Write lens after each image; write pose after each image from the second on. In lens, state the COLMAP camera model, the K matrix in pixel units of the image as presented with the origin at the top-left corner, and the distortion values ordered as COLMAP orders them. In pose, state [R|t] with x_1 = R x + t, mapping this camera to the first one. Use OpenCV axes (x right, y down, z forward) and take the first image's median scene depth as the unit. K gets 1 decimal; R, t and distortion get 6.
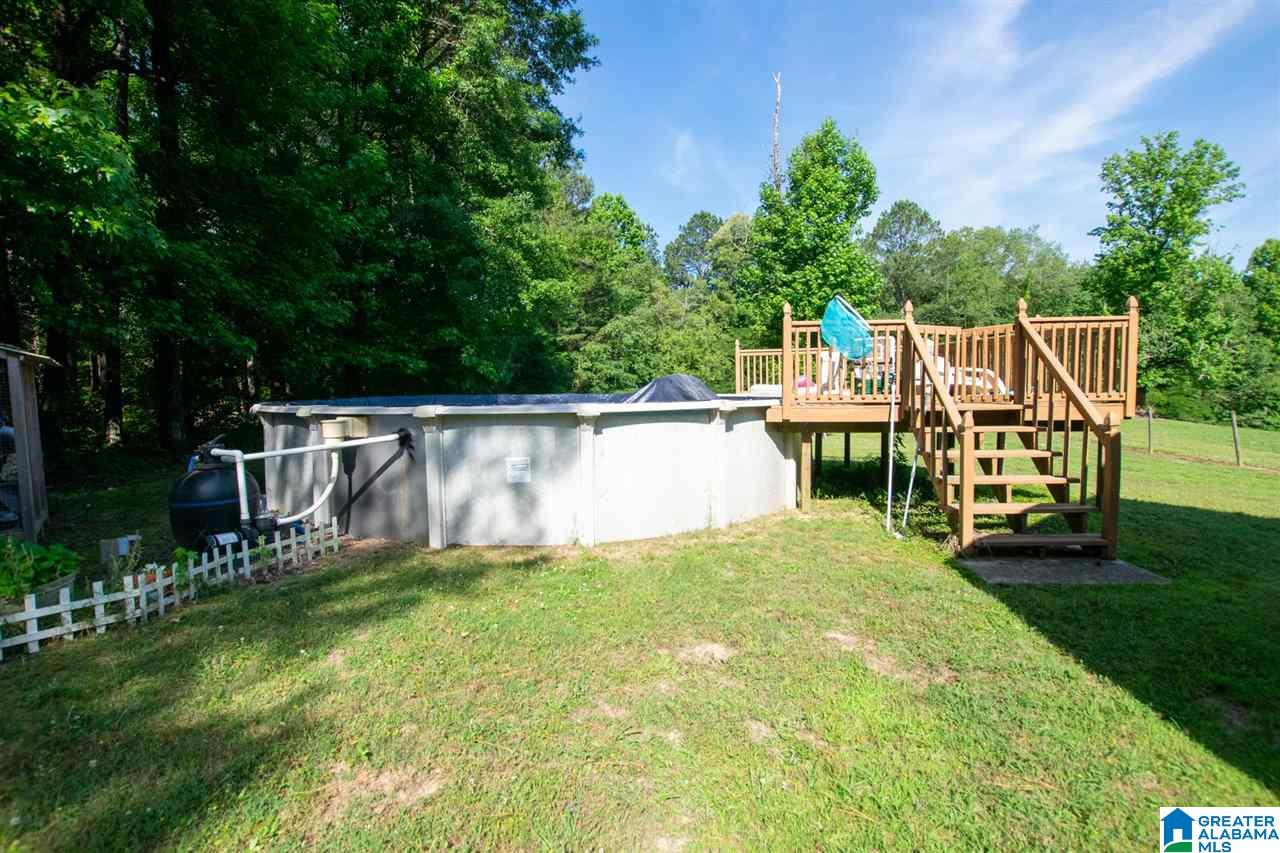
lens RADIAL K [[597.1, 0, 636.2], [0, 597.1, 422.3], [0, 0, 1]] dist [-0.027608, 0.001402]
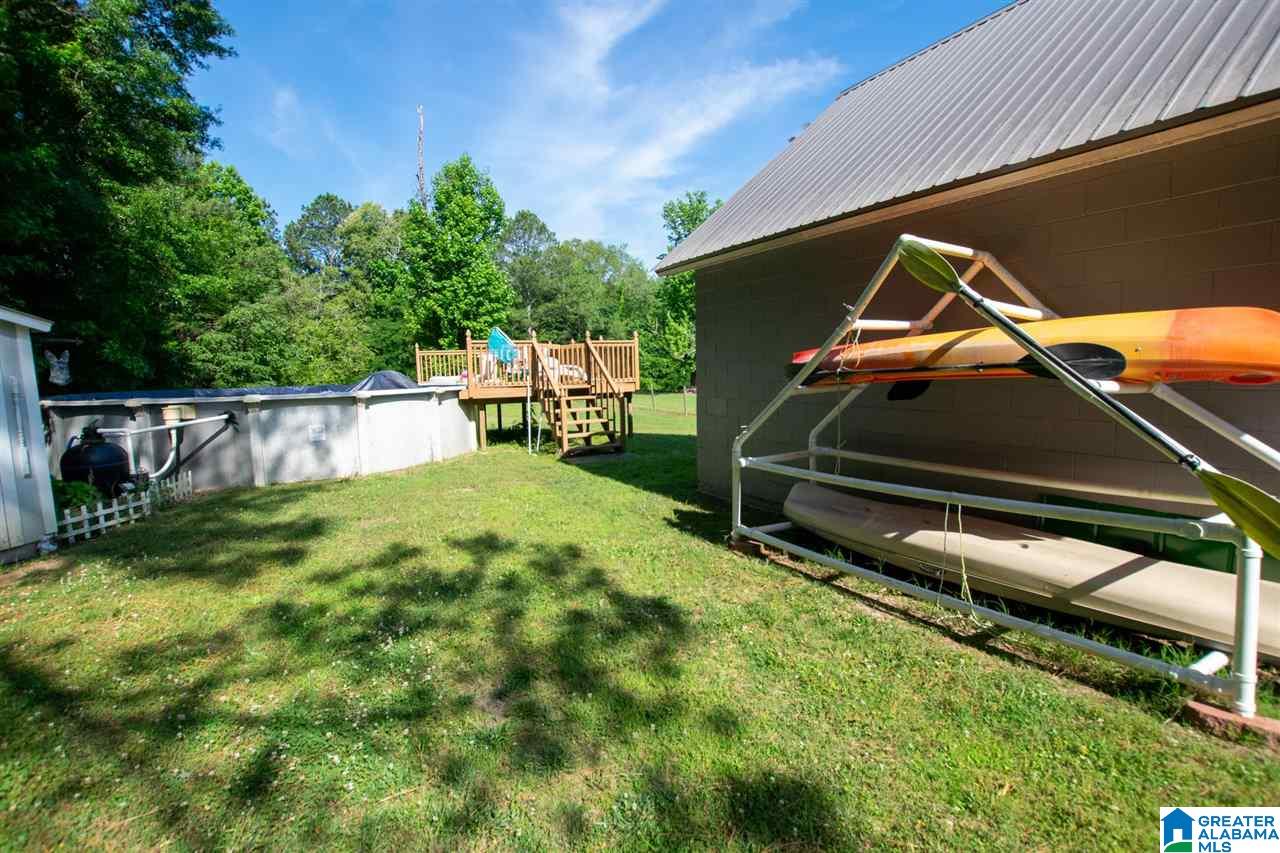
lens RADIAL K [[597.1, 0, 636.2], [0, 597.1, 422.3], [0, 0, 1]] dist [-0.027608, 0.001402]
pose [[0.828884, -0.058081, 0.556397, -0.092164], [0.047474, 0.998311, 0.033488, 0.009536], [-0.557402, -0.001343, 0.830241, -0.204104]]
